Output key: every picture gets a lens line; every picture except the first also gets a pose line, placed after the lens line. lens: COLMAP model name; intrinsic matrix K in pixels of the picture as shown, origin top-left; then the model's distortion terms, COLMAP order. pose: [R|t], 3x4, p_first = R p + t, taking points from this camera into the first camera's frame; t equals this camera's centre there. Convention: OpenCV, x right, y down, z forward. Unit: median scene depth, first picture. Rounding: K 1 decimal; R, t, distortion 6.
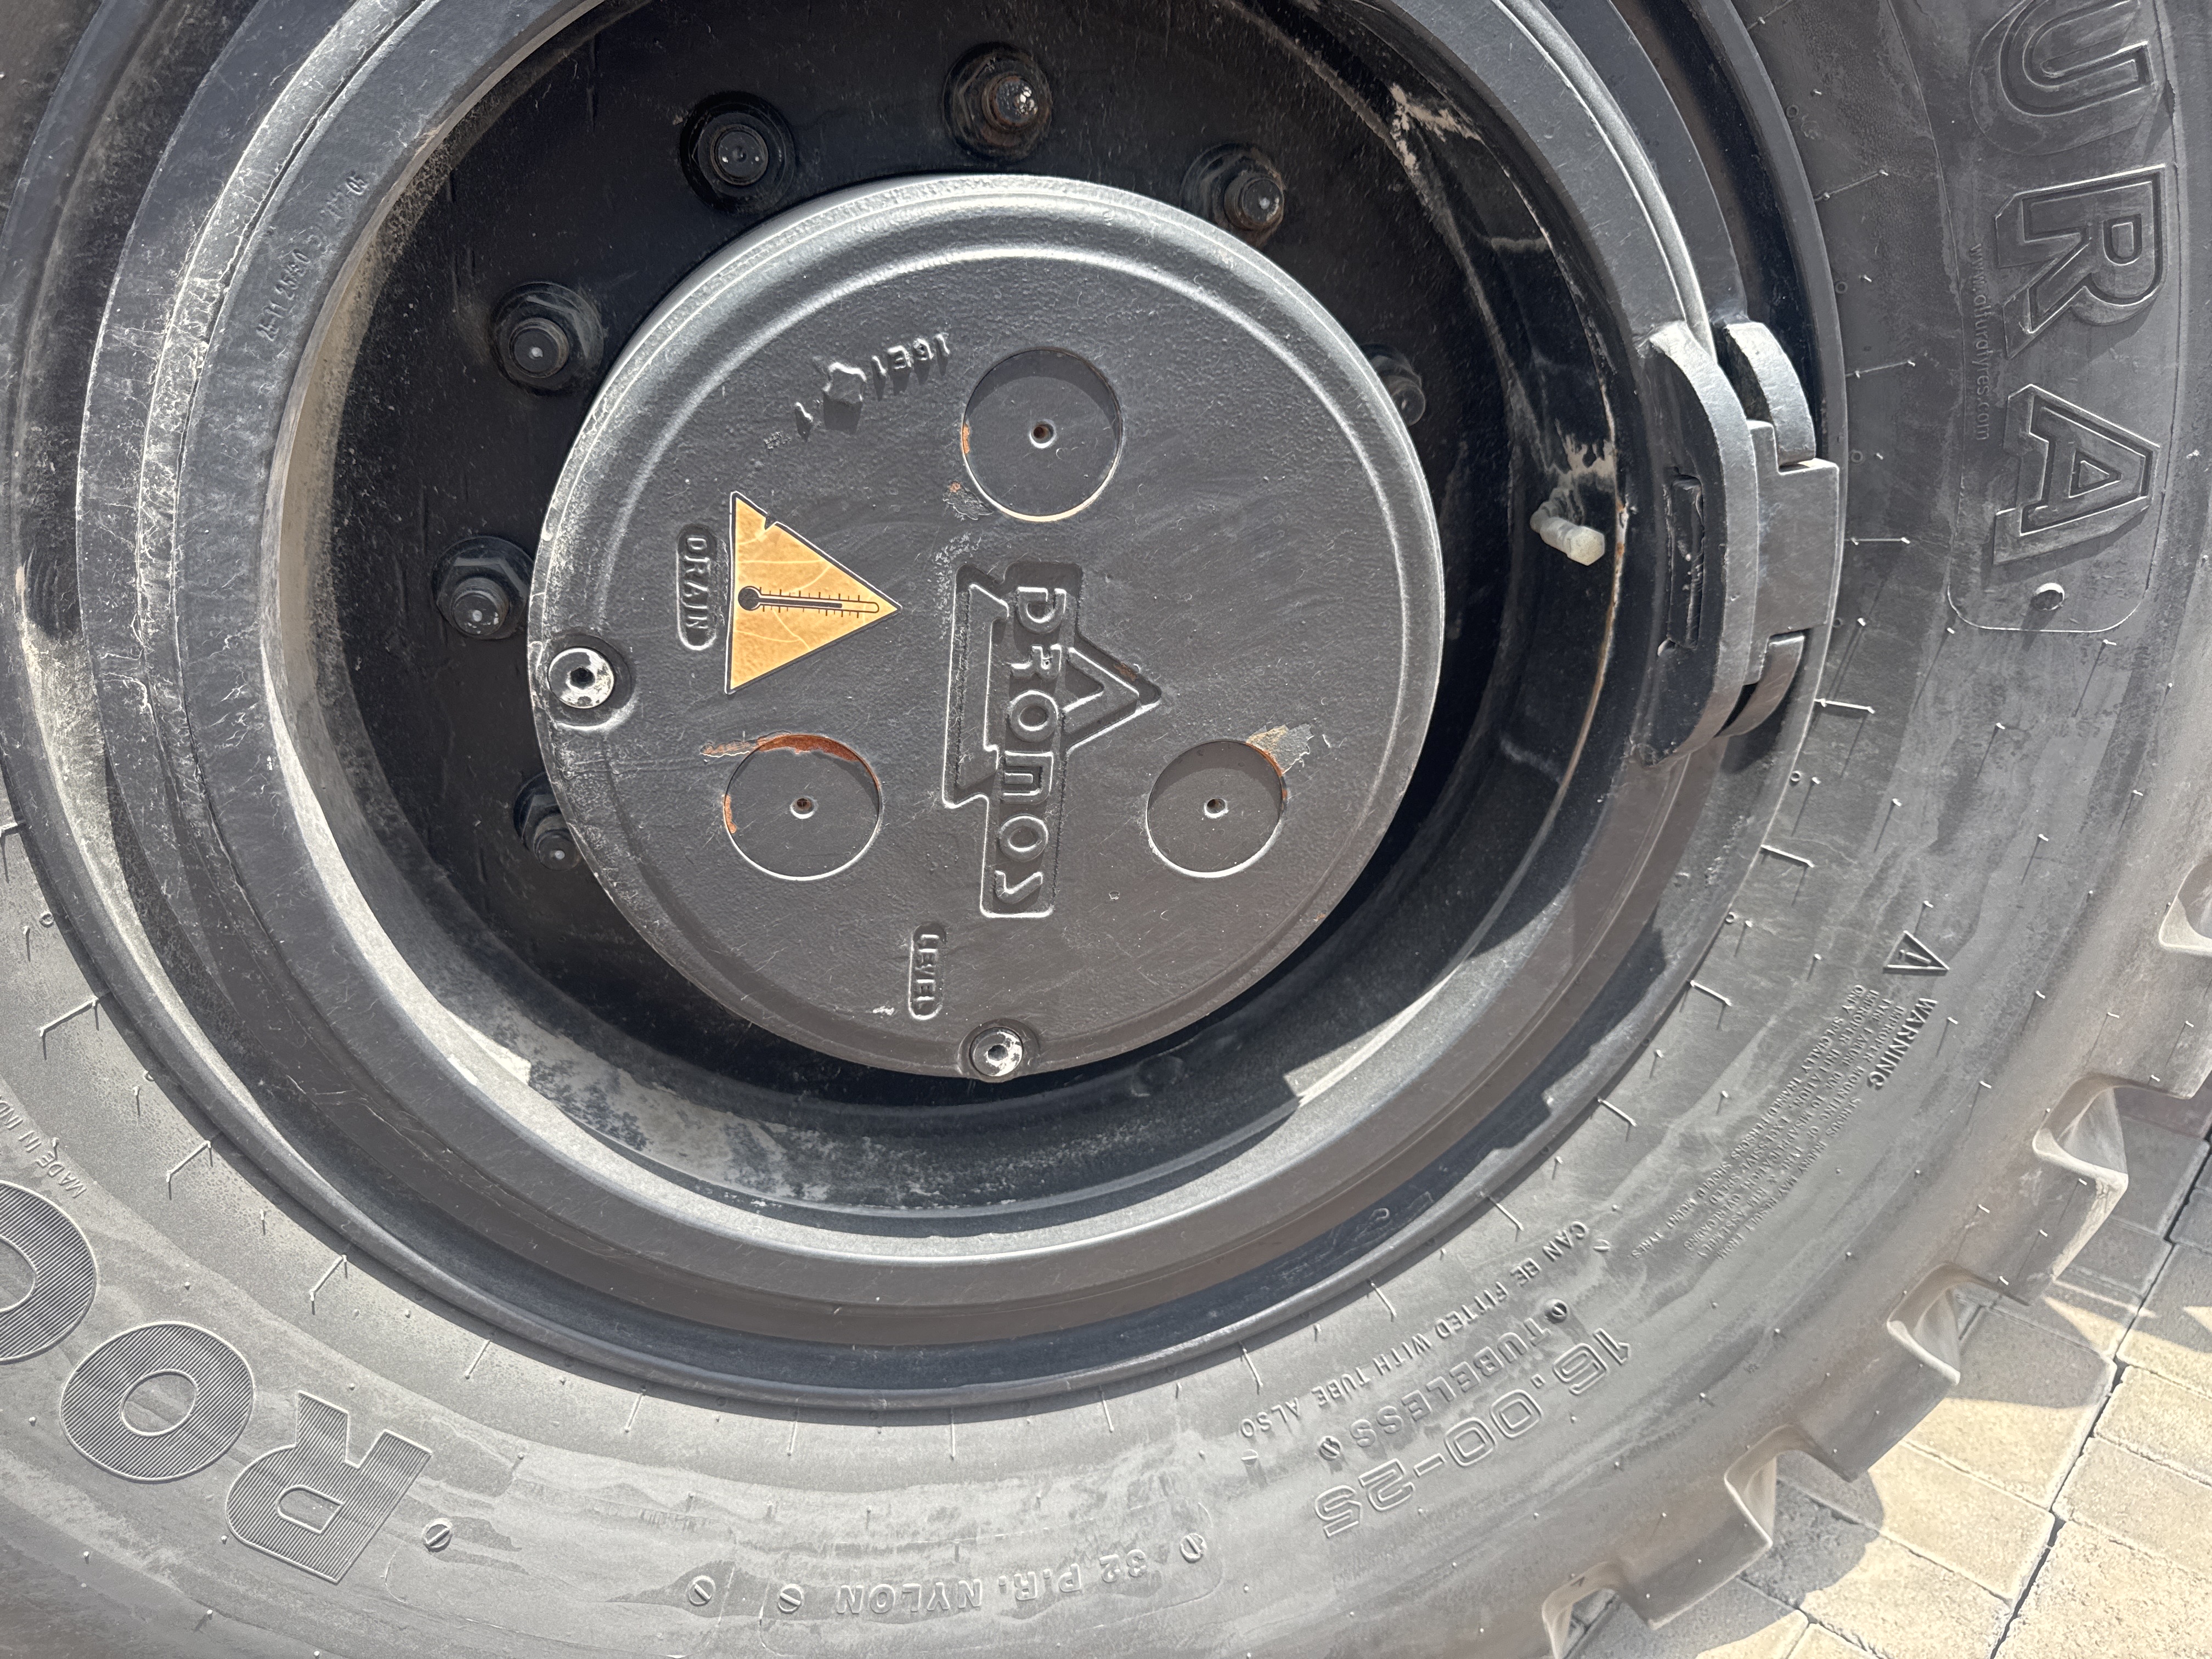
lens RADIAL K [[1580.3, 0, 1087.7], [0, 1580.3, 841.4], [0, 0, 1]] dist [0.054257, -0.089373]
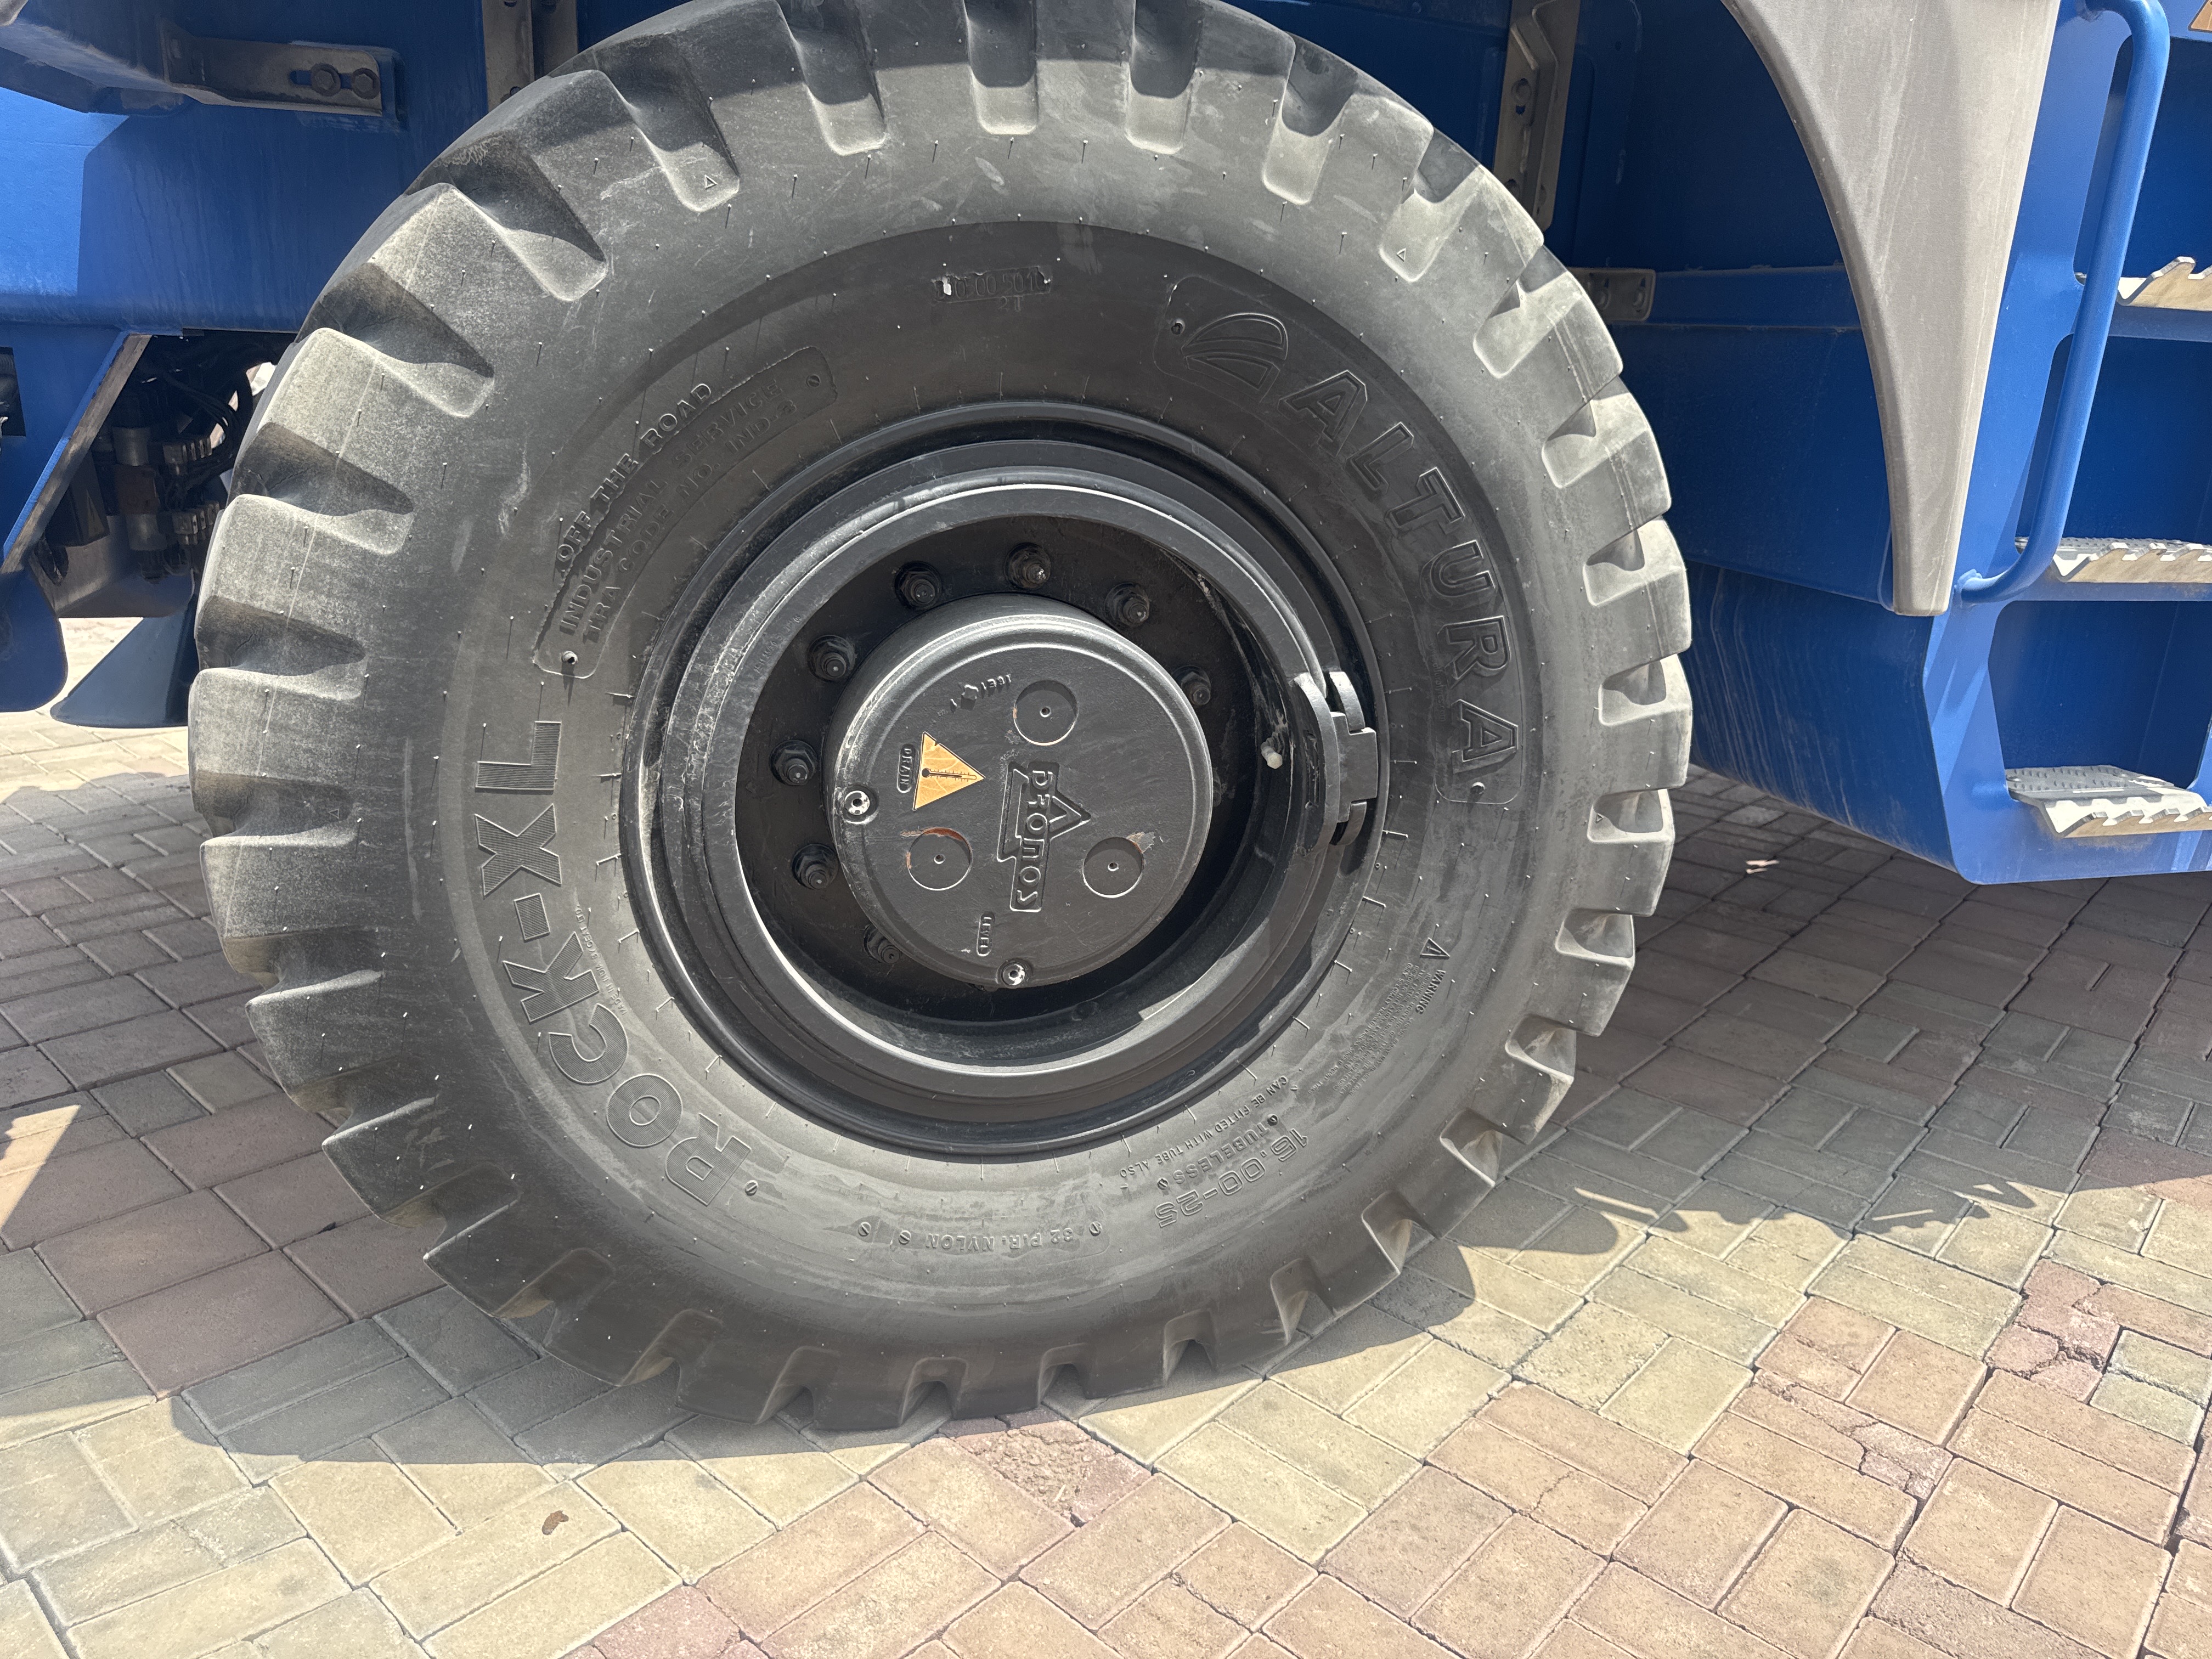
lens RADIAL K [[1551.4, 0, 1115.4], [0, 1551.4, 837.1], [0, 0, 1]] dist [0.100820, -0.155952]
pose [[0.998112, 0.030715, 0.053193, -0.035458], [-0.025480, 0.995012, -0.096444, 0.145374], [-0.055890, 0.094906, 0.993916, -1.189040]]
